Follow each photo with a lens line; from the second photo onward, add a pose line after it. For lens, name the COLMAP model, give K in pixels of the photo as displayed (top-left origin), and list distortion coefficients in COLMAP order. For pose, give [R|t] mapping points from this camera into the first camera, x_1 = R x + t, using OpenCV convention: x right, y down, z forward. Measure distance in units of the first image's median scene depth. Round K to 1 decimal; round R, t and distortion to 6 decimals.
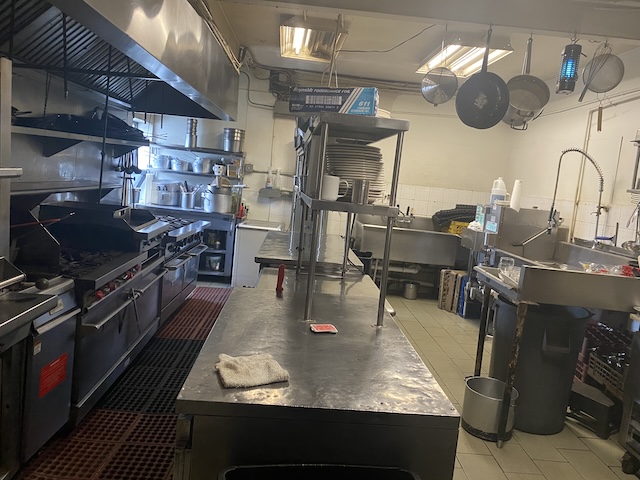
lens RADIAL K [[488.2, 0, 323.2], [0, 488.2, 239.5], [0, 0, 1]] dist [0.010928, 0.000943]
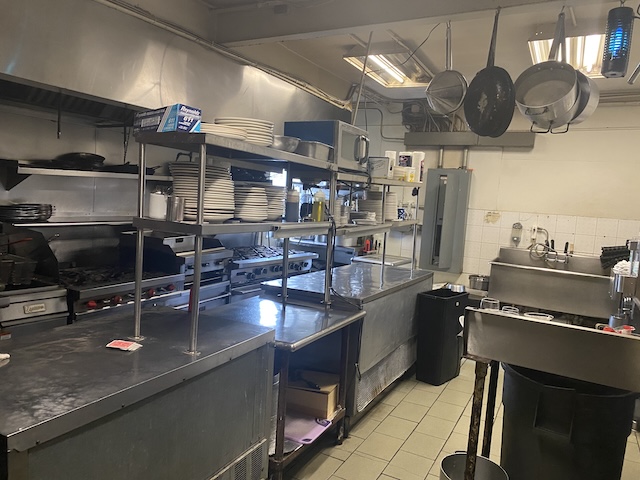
lens RADIAL K [[488.2, 0, 320.5], [0, 488.2, 241.4], [0, 0, 1]] dist [0.010928, 0.000943]
pose [[0.861493, 0.004702, -0.507747, 0.249918], [-0.045738, 0.996611, -0.068374, 0.006056], [0.505705, 0.082127, 0.858789, 0.094733]]
